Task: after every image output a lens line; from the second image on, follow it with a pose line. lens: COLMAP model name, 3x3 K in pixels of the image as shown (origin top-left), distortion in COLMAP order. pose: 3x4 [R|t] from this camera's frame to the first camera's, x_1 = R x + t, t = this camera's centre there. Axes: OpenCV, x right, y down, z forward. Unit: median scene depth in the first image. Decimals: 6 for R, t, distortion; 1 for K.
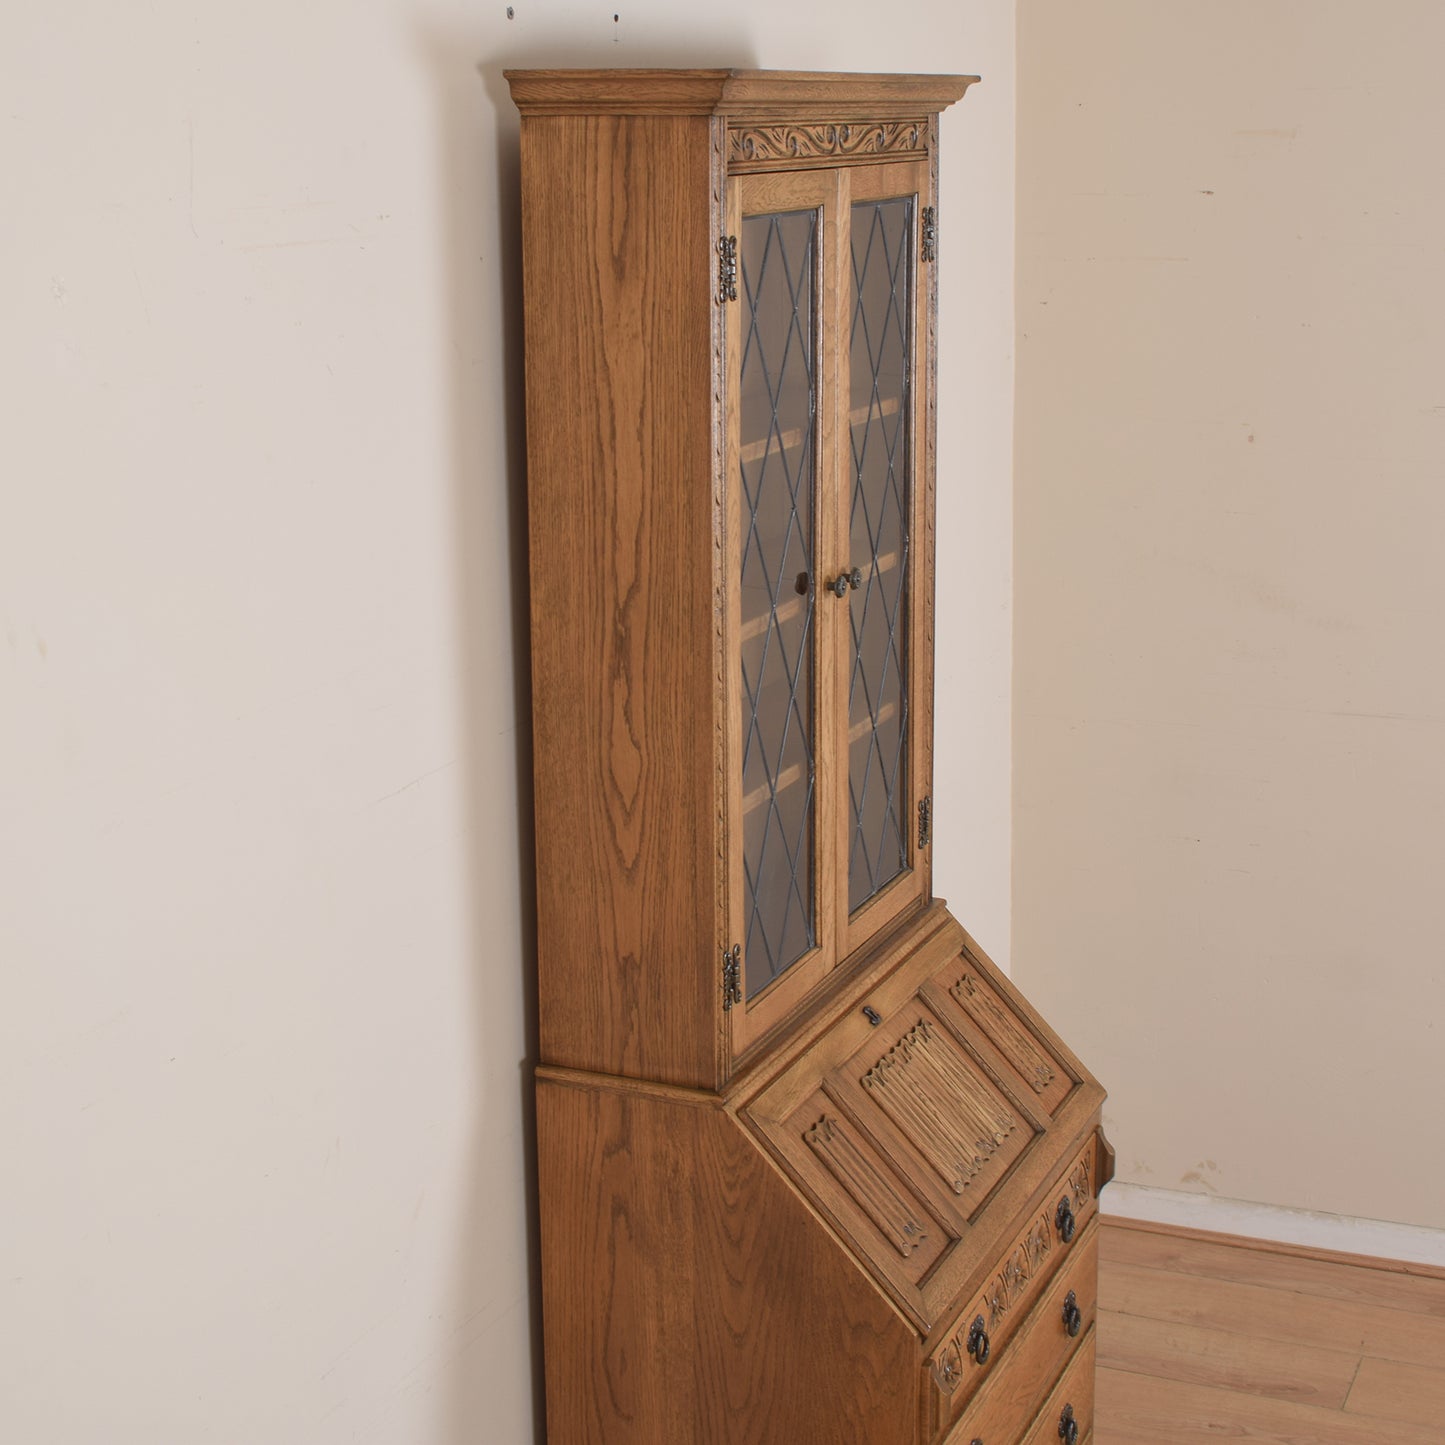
lens RADIAL K [[2517.9, 0, 722.7], [0, 2517.9, 657.9], [0, 0, 1]] dist [-0.071500, -0.048921]
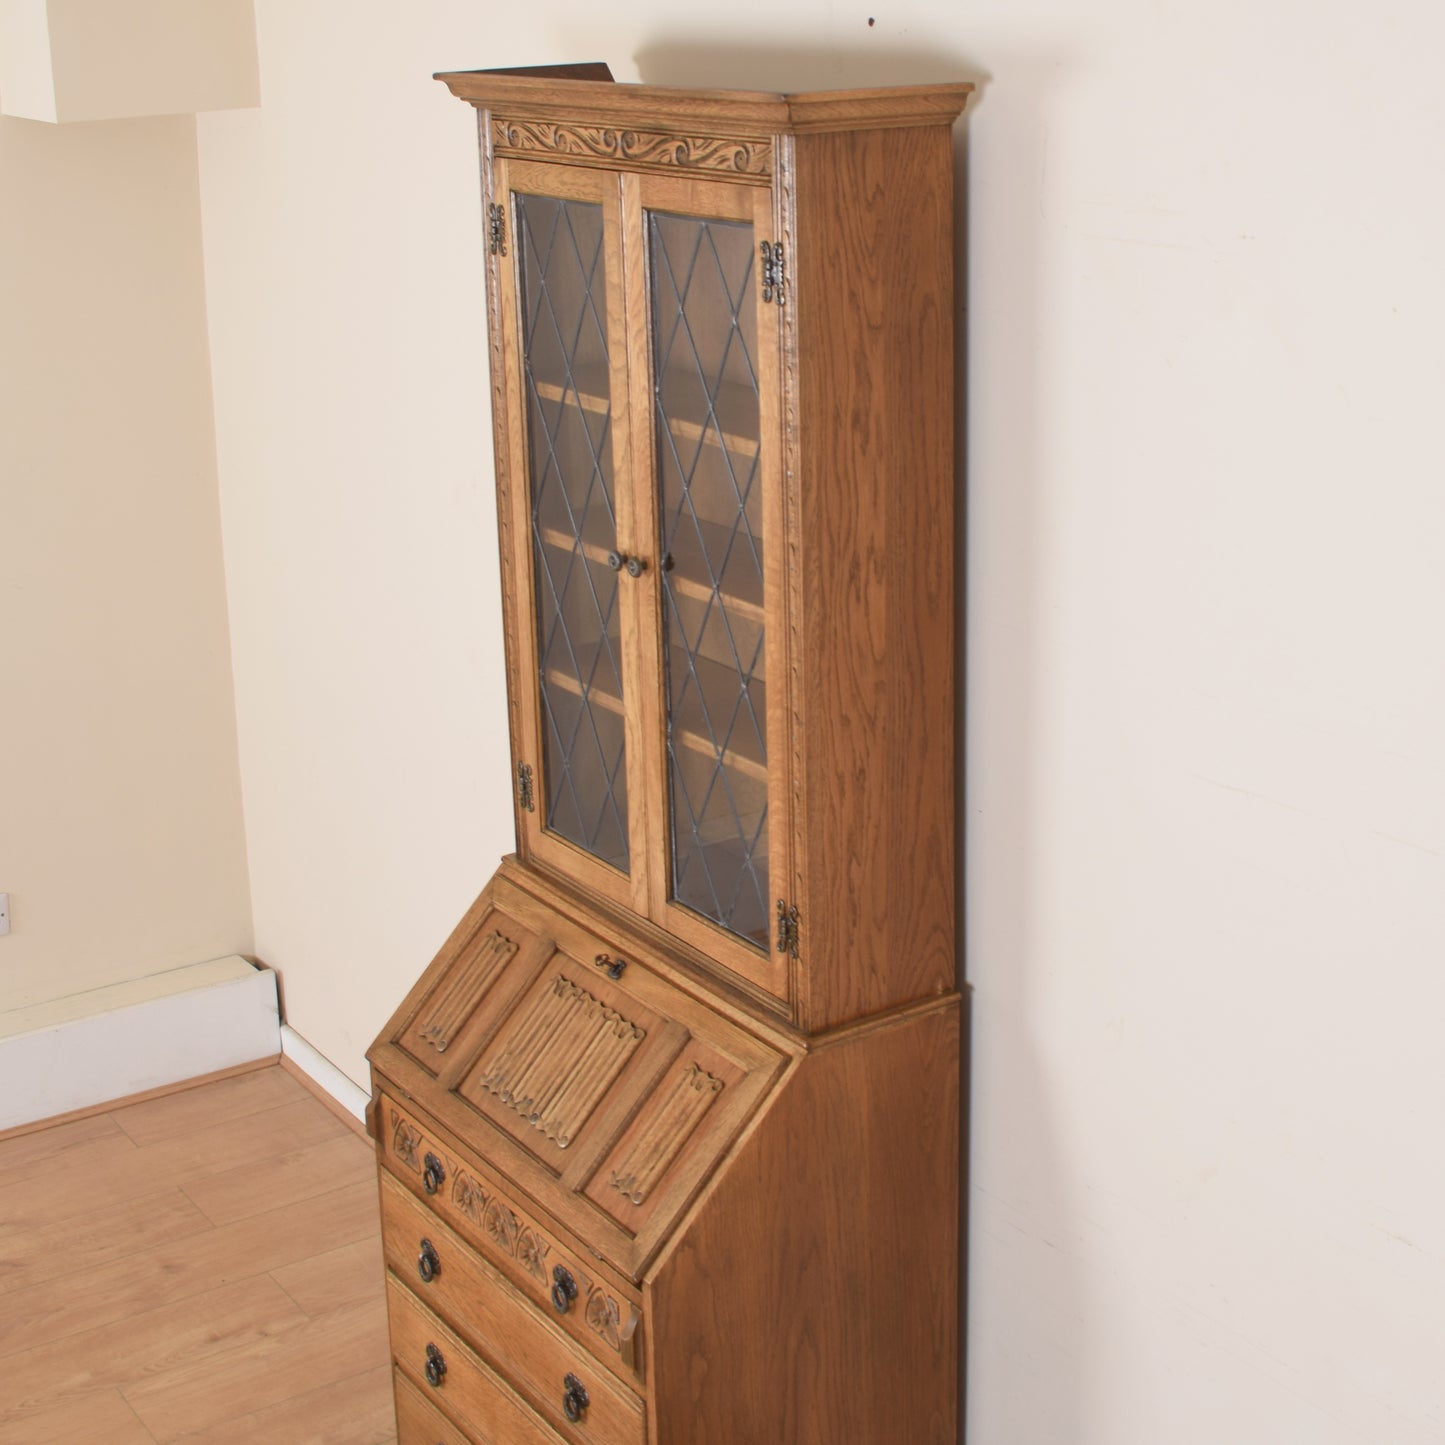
lens RADIAL K [[2376.7, 0, 784.0], [0, 2376.7, 594.9], [0, 0, 1]] dist [-0.077353, -0.017608]
pose [[-0.522529, 0.238848, -0.818483, 0.849583], [-0.162407, 0.914503, 0.370551, -0.405790], [0.837011, 0.326551, -0.439064, 1.530117]]
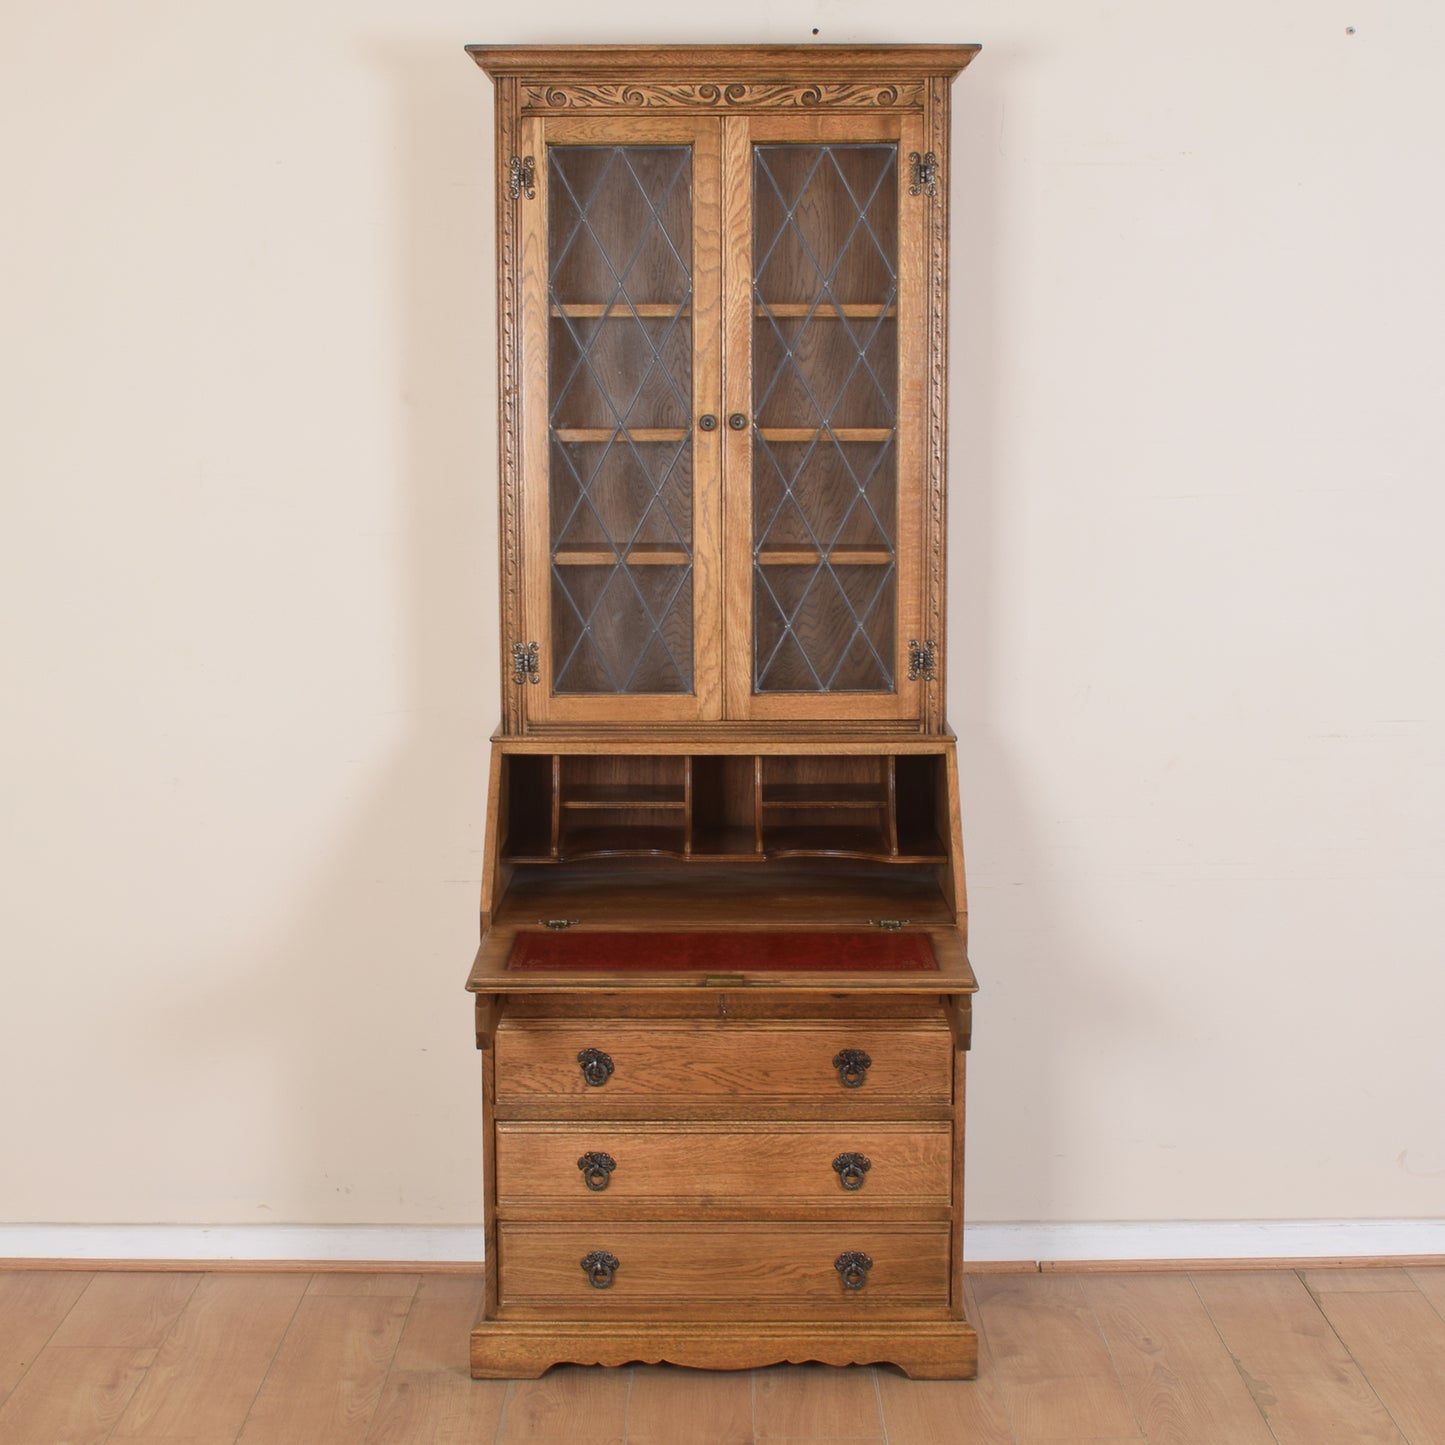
lens RADIAL K [[2445.0, 0, 717.7], [0, 2445.0, 694.7], [0, 0, 1]] dist [-0.069426, -0.034047]
pose [[0.397836, 0.116111, -0.910080, 1.286274], [-0.198216, 0.979410, 0.038308, 0.065248], [0.895789, 0.165152, 0.412659, 0.491967]]
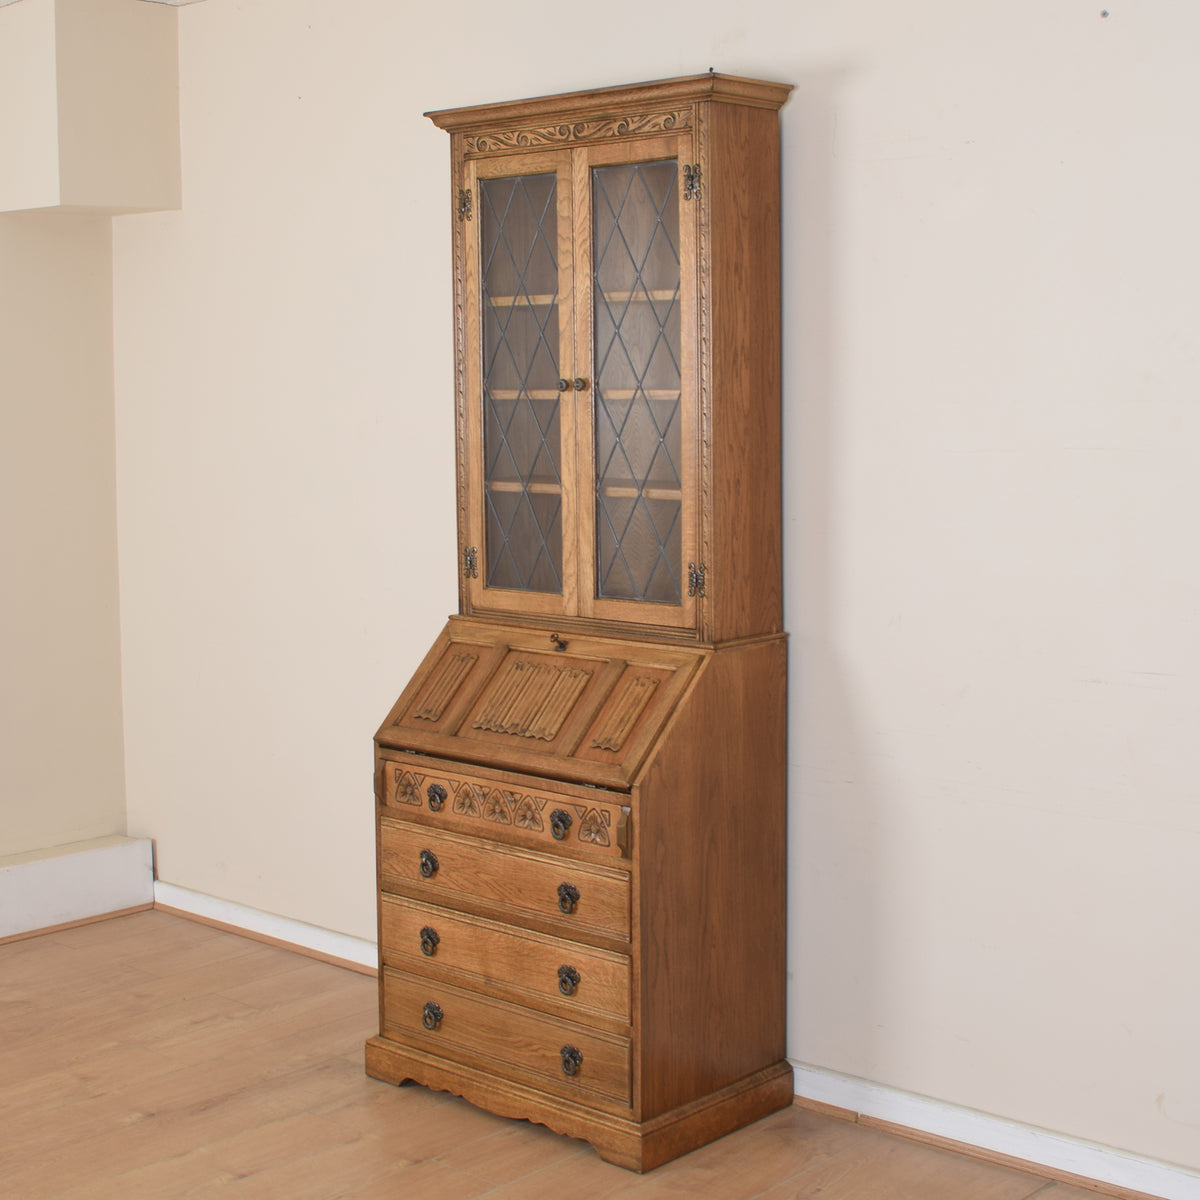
lens RADIAL K [[1956.1, 0, 589.6], [0, 1956.1, 540.3], [0, 0, 1]] dist [-0.066768, -0.073869]
pose [[-0.326110, 0.092552, -0.940790, 1.356615], [-0.191344, 0.968134, 0.161568, -0.149973], [0.925764, 0.232704, -0.298009, 1.472936]]
